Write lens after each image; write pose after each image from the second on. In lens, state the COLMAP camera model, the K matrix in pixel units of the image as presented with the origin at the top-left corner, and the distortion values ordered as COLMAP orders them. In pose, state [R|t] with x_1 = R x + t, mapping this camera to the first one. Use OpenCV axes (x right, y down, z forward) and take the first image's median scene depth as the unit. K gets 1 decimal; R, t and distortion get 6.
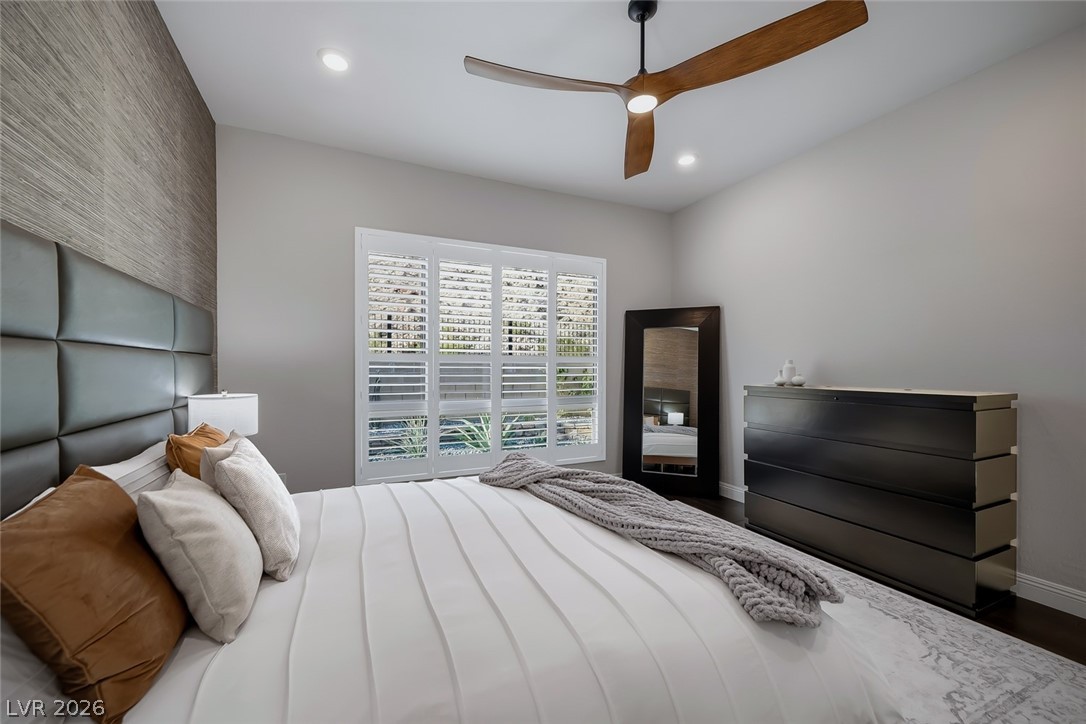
lens RADIAL K [[432.8, 0, 543.0], [0, 432.8, 370.6], [0, 0, 1]] dist [0.000251, -0.000005]
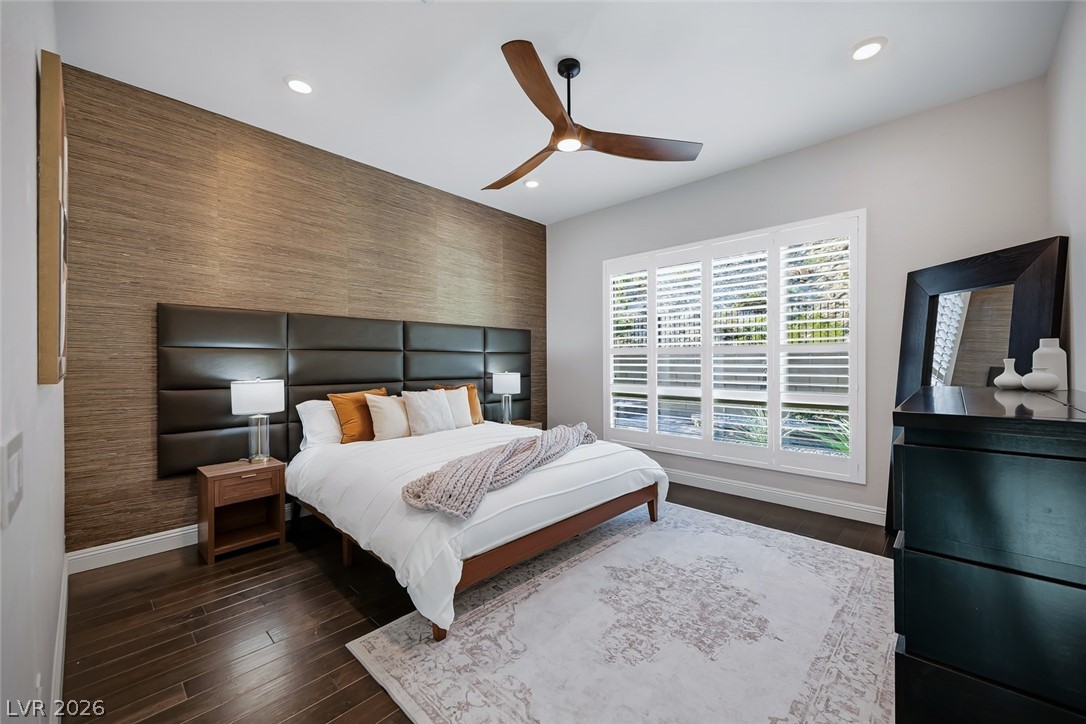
lens RADIAL K [[419.1, 0, 543.3], [0, 419.1, 364.0], [0, 0, 1]] dist [0.031737, -0.013223]
pose [[0.375677, 0.003877, -0.926742, 0.675226], [-0.000753, 0.999992, 0.003878, 0.003669], [0.926750, -0.000758, 0.375677, 0.249604]]
